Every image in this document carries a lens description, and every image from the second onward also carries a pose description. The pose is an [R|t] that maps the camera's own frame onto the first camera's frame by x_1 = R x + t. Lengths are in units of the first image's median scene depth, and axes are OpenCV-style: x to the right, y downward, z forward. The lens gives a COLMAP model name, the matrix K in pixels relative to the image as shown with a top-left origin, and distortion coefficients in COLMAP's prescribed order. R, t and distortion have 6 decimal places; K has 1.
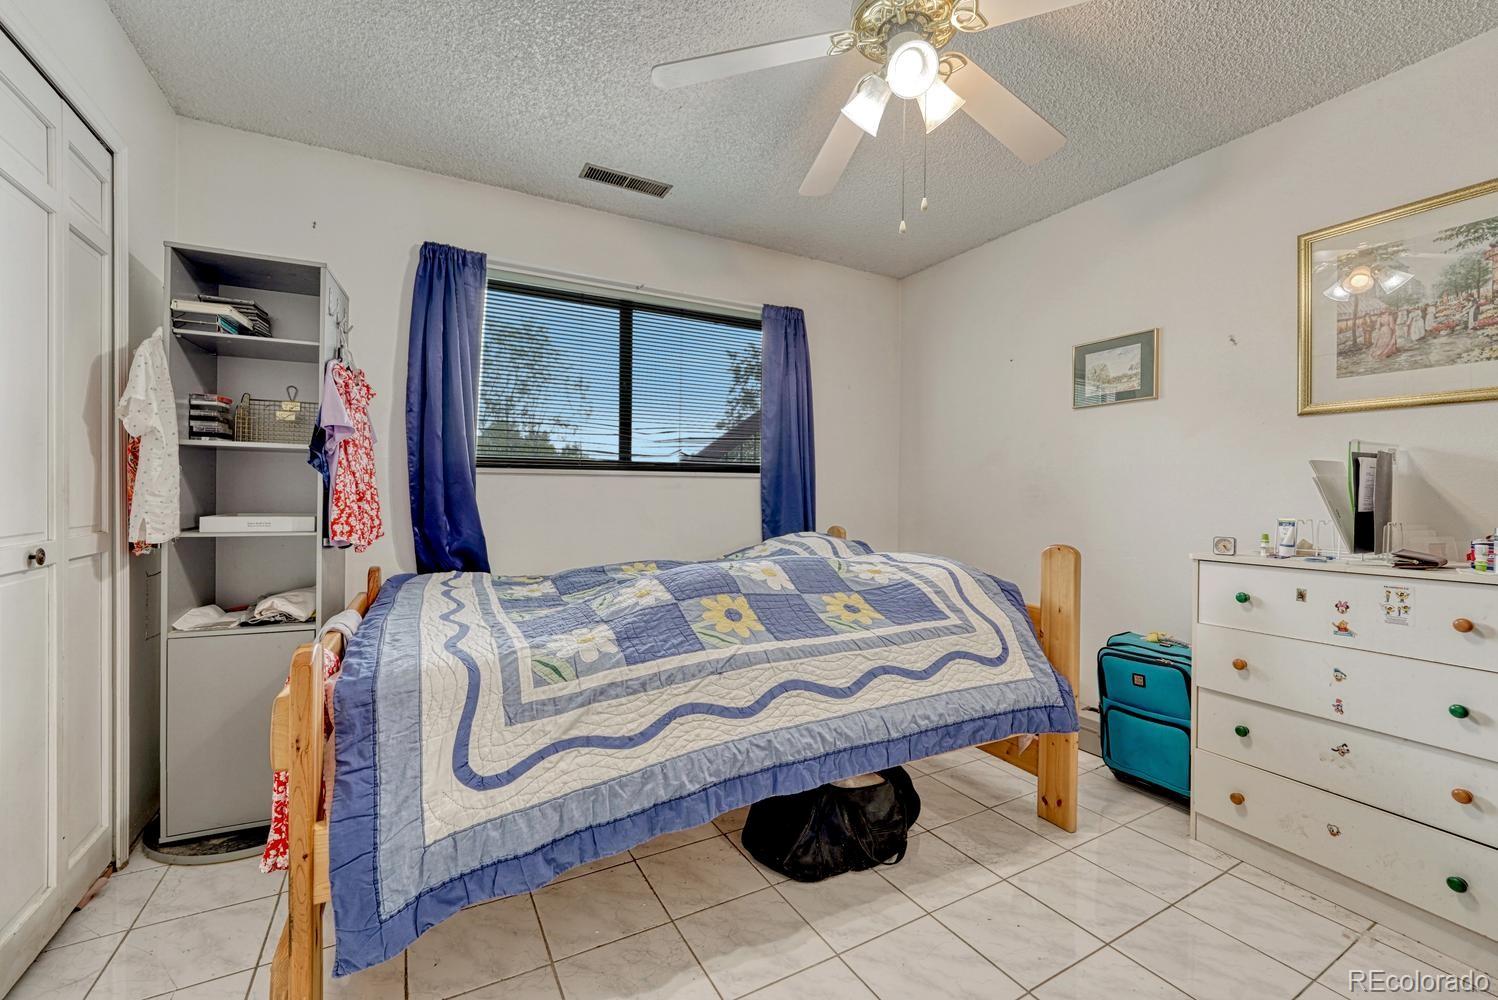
lens RADIAL K [[617.0, 0, 738.5], [0, 617.0, 500.8], [0, 0, 1]] dist [-0.007084, 0.000158]
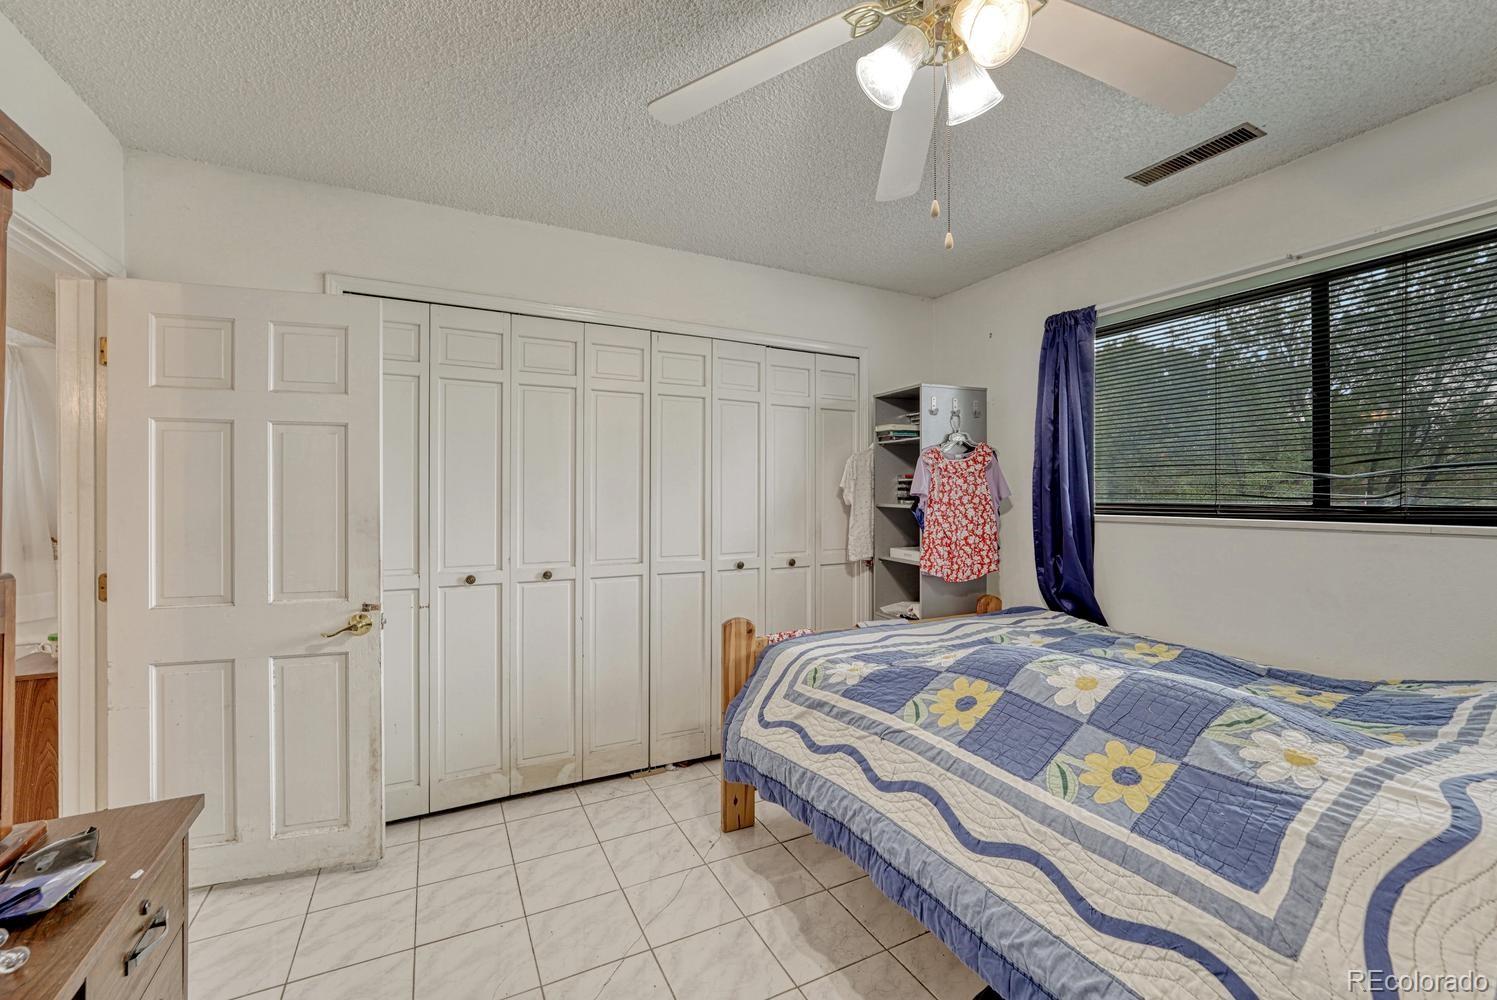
lens RADIAL K [[616.6, 0, 748.8], [0, 616.6, 489.6], [0, 0, 1]] dist [-0.007084, 0.000158]
pose [[-0.028088, -0.012336, -0.999529, 0.899733], [-0.011758, 0.999859, -0.012010, -0.116643], [0.999536, 0.011415, -0.028229, 0.681979]]
